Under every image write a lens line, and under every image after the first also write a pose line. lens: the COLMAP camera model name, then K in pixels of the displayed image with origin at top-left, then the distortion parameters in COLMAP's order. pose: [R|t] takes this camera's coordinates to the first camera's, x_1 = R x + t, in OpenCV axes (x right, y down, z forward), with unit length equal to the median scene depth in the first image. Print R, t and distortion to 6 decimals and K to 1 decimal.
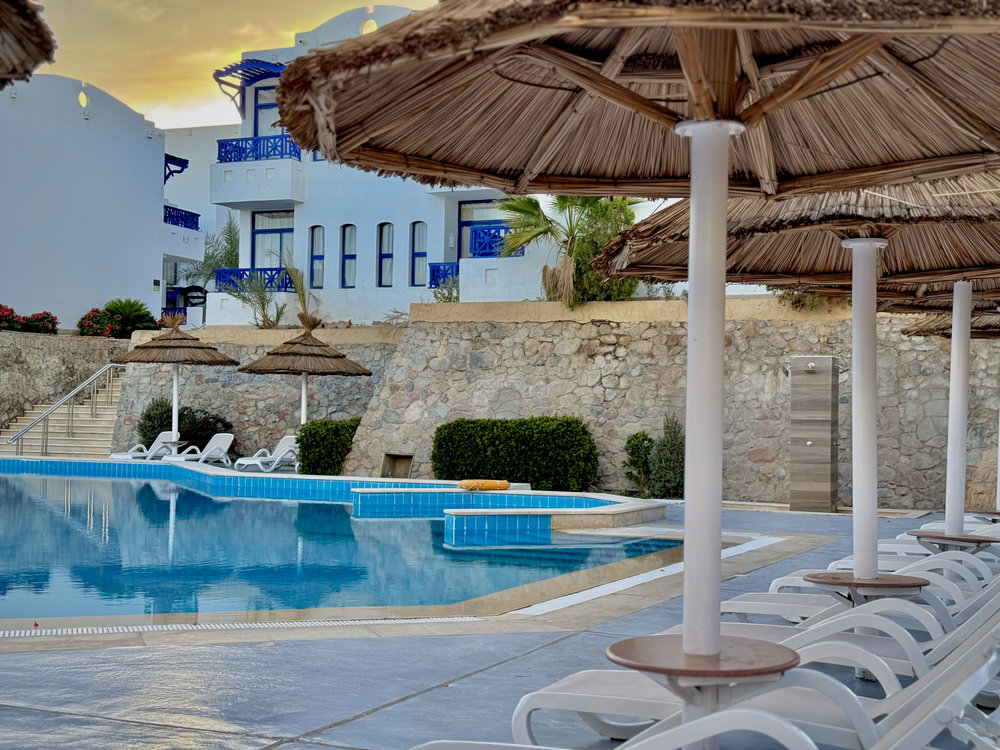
lens RADIAL K [[1388.3, 0, 499.7], [0, 1388.3, 376.0], [0, 0, 1]] dist [0.086269, 0.000000]
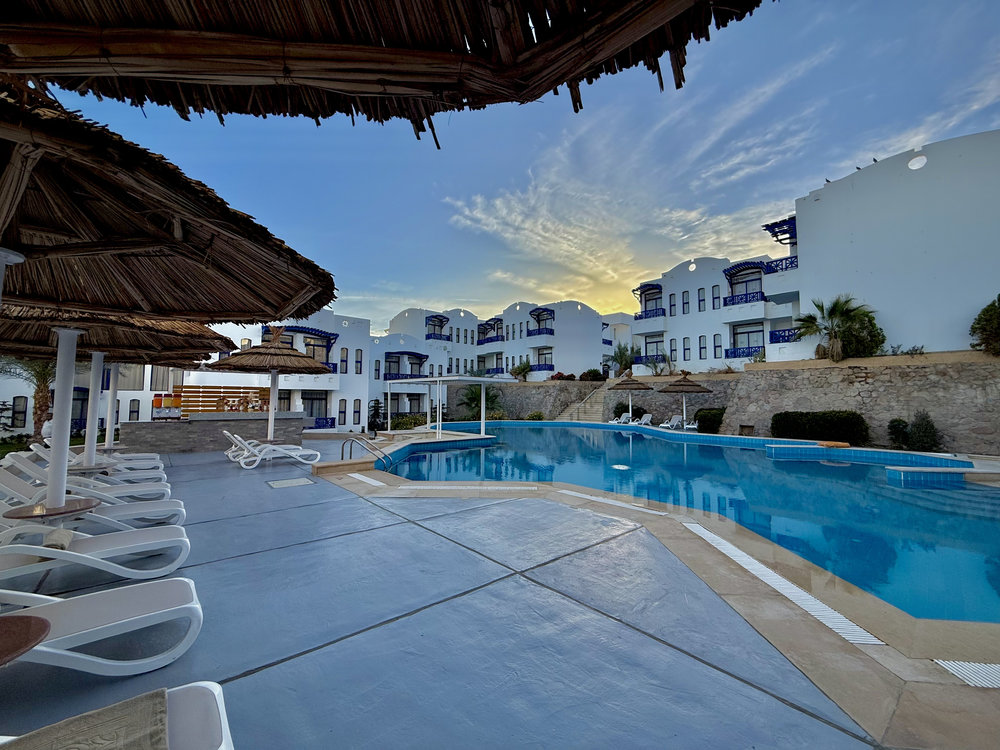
lens RADIAL K [[396.4, 0, 499.2], [0, 396.4, 372.3], [0, 0, 1]] dist [0.001122, 0.000316]
pose [[0.914232, -0.040104, -0.403201, -0.155517], [0.020673, 0.998411, -0.052432, -0.007612], [0.404662, 0.039599, 0.913608, 0.154400]]
